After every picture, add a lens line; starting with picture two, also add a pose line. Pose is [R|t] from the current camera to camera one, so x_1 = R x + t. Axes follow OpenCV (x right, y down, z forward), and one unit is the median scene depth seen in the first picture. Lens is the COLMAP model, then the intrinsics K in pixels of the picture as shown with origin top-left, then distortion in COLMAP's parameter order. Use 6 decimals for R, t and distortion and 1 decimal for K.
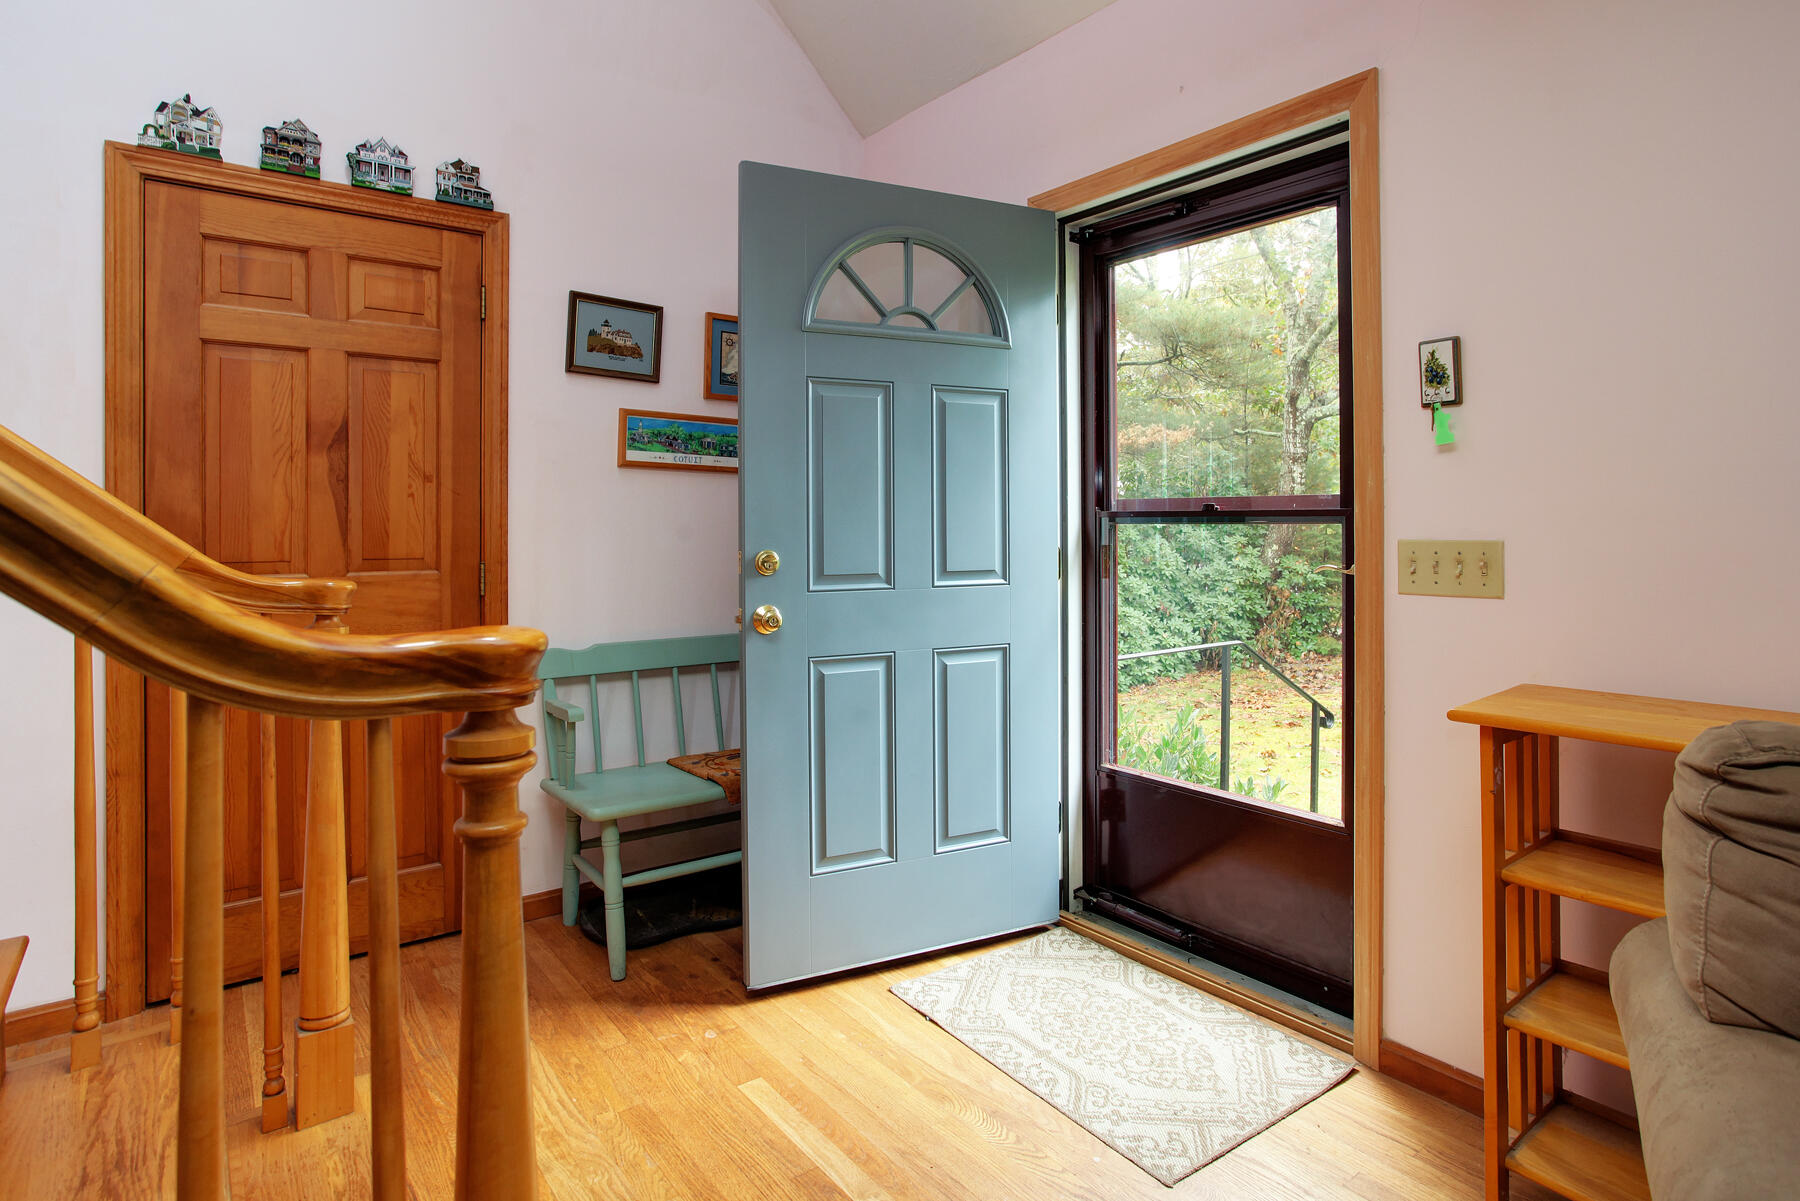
lens RADIAL K [[958.3, 0, 891.3], [0, 958.3, 540.0], [0, 0, 1]] dist [-0.055703, 0.033037]
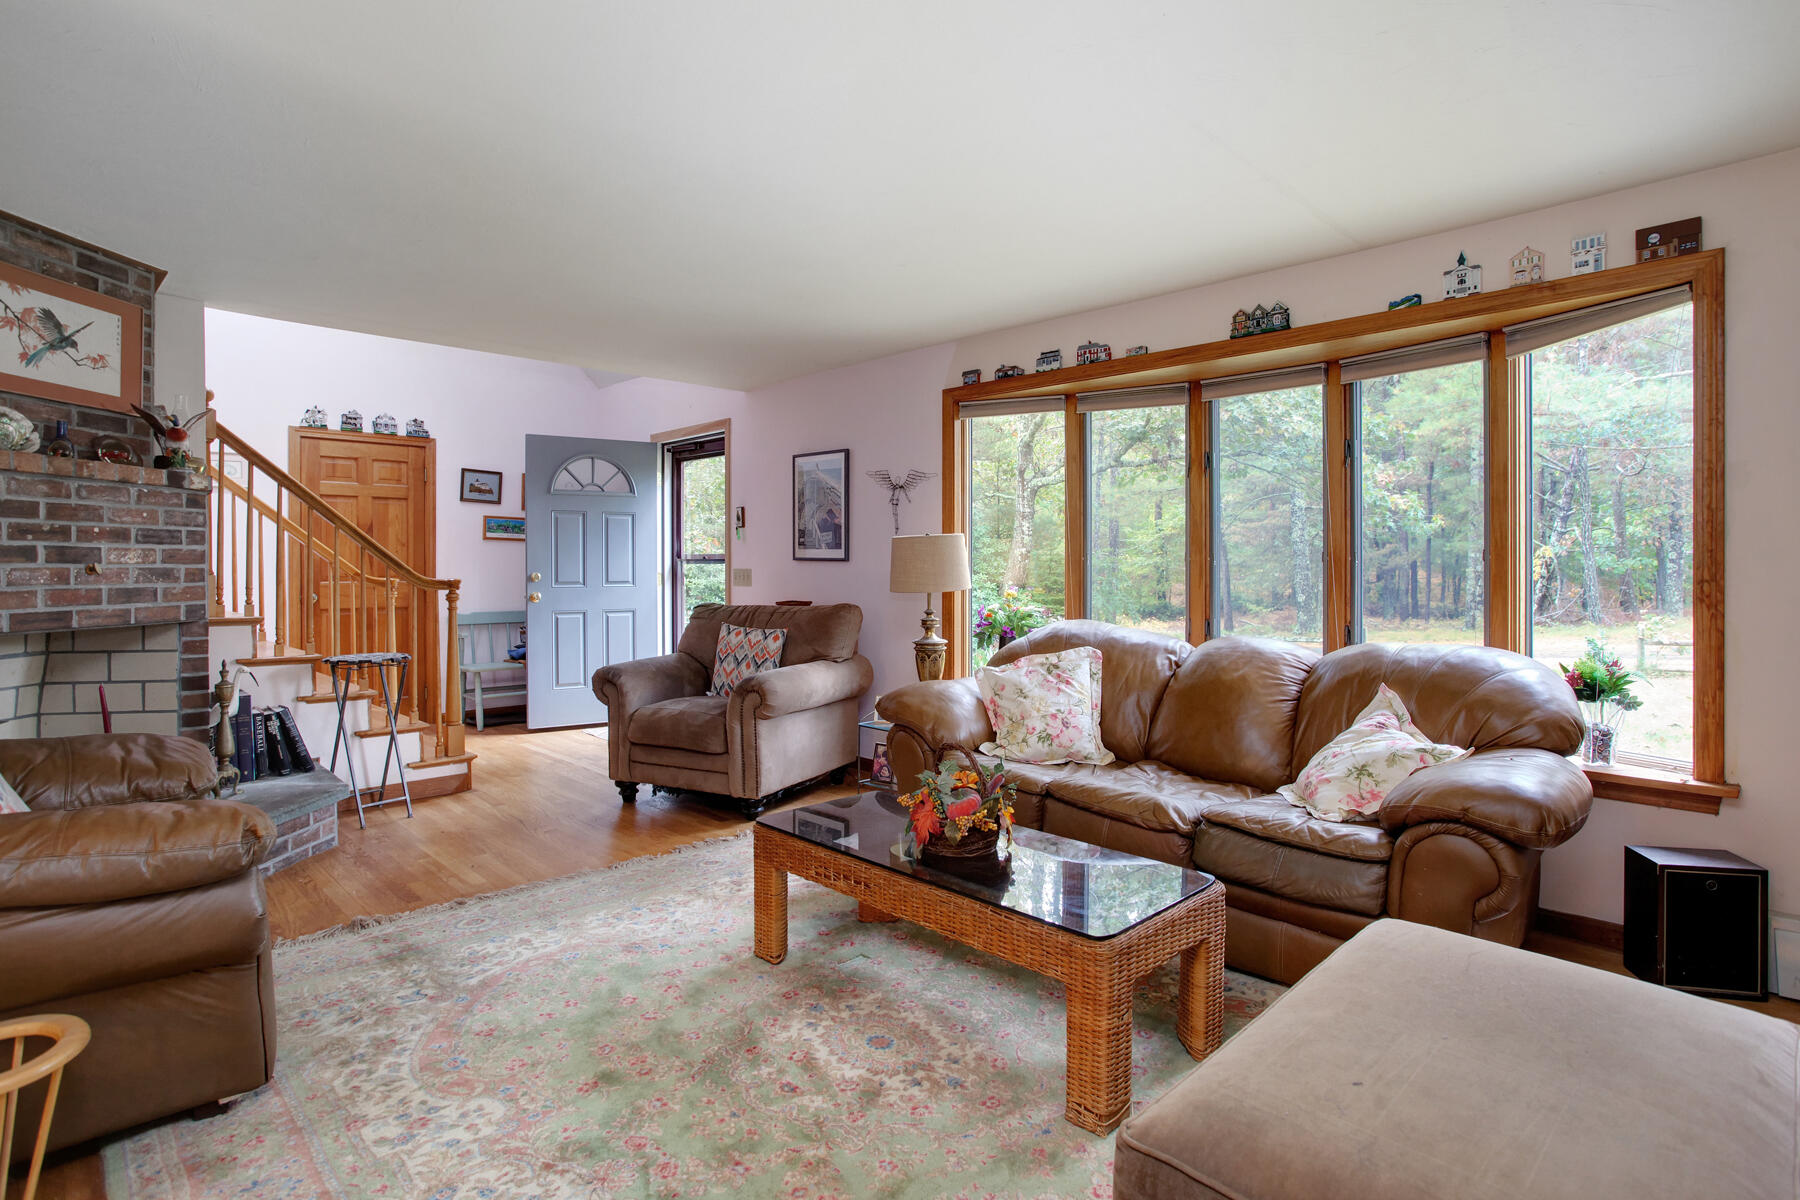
lens RADIAL K [[897.5, 0, 895.7], [0, 897.5, 578.4], [0, 0, 1]] dist [-0.053365, 0.033224]
pose [[0.991235, 0.001283, 0.132106, 0.511372], [-0.001162, 0.999999, -0.000989, 0.025949], [-0.132107, 0.000827, 0.991235, -1.542882]]
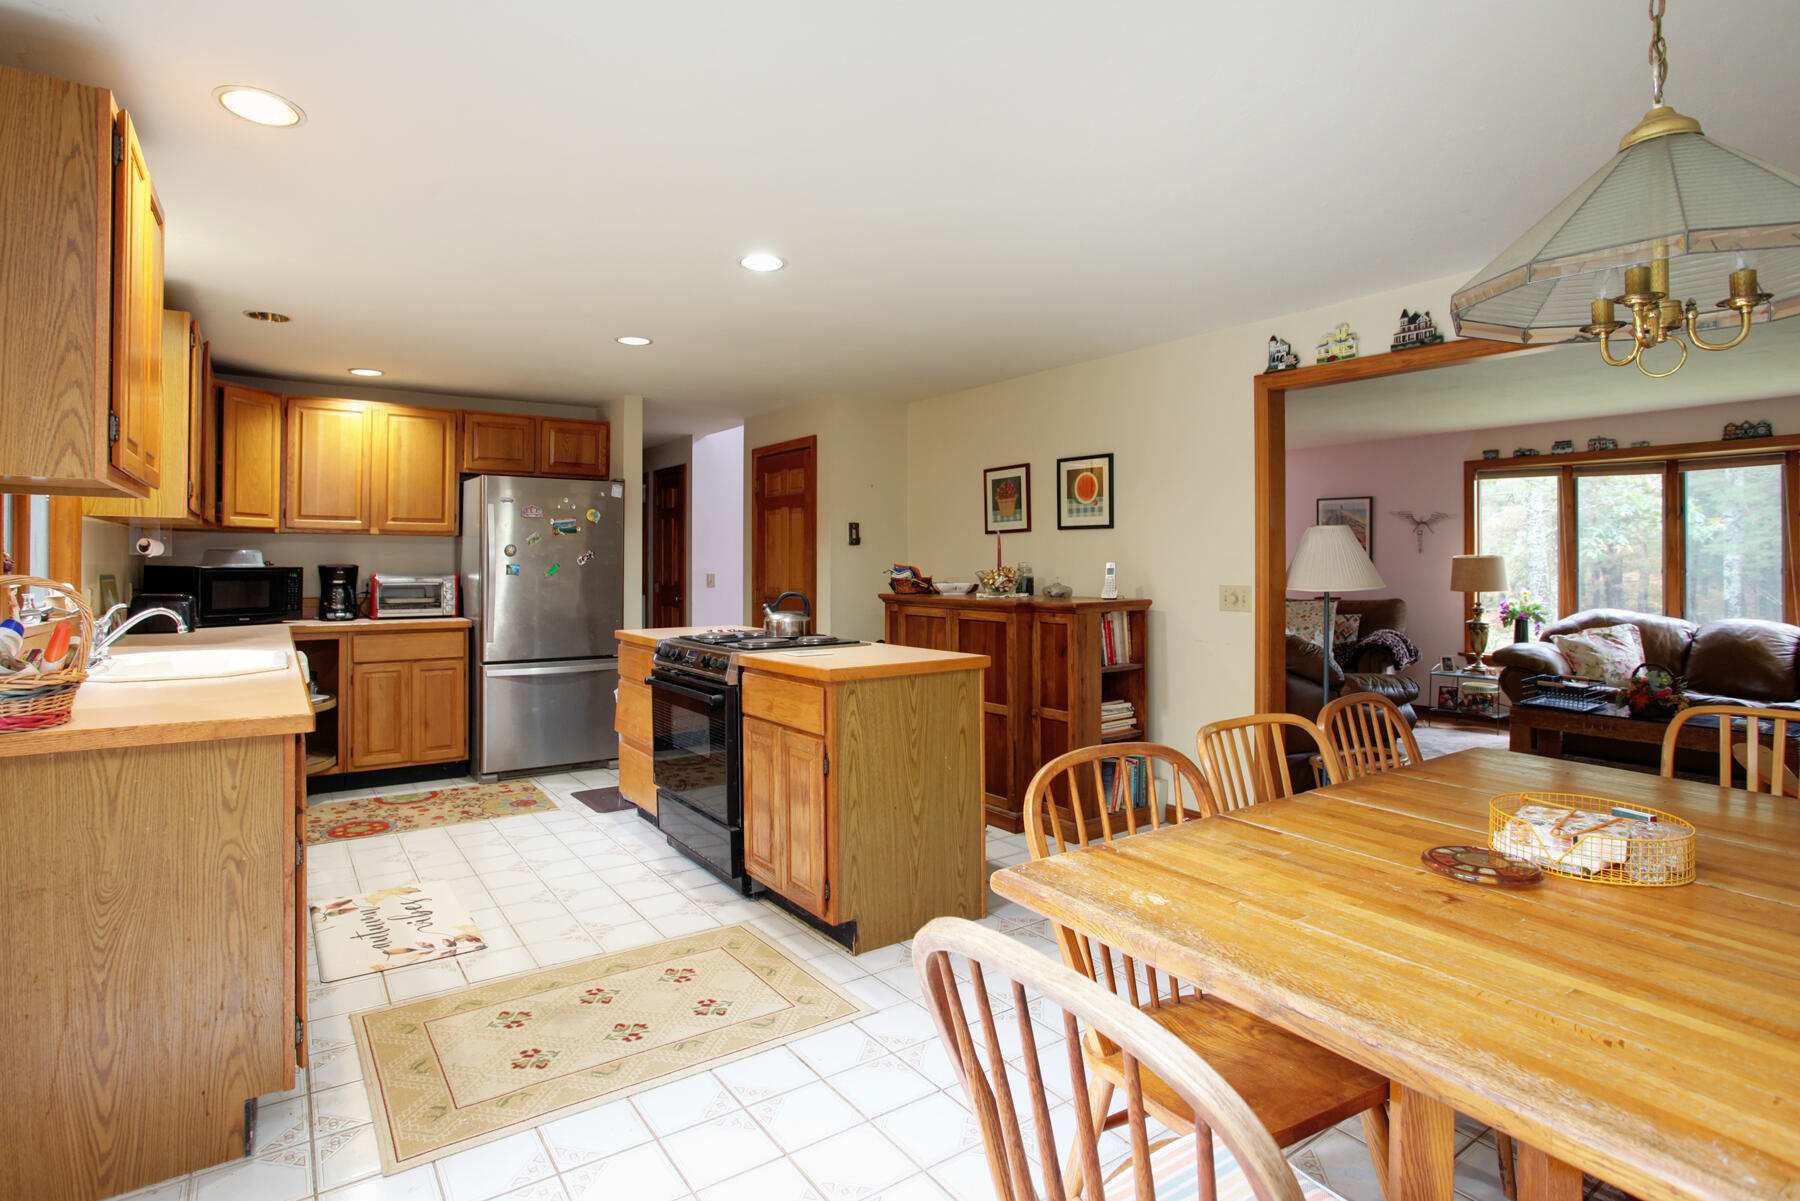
lens RADIAL K [[897.5, 0, 895.7], [0, 897.5, 578.9], [0, 0, 1]] dist [-0.053365, 0.033224]
pose [[0.999380, 0.003658, -0.035010, -0.687414], [-0.003677, 0.999993, -0.000493, 0.019134], [0.035008, 0.000621, 0.999387, -2.465488]]
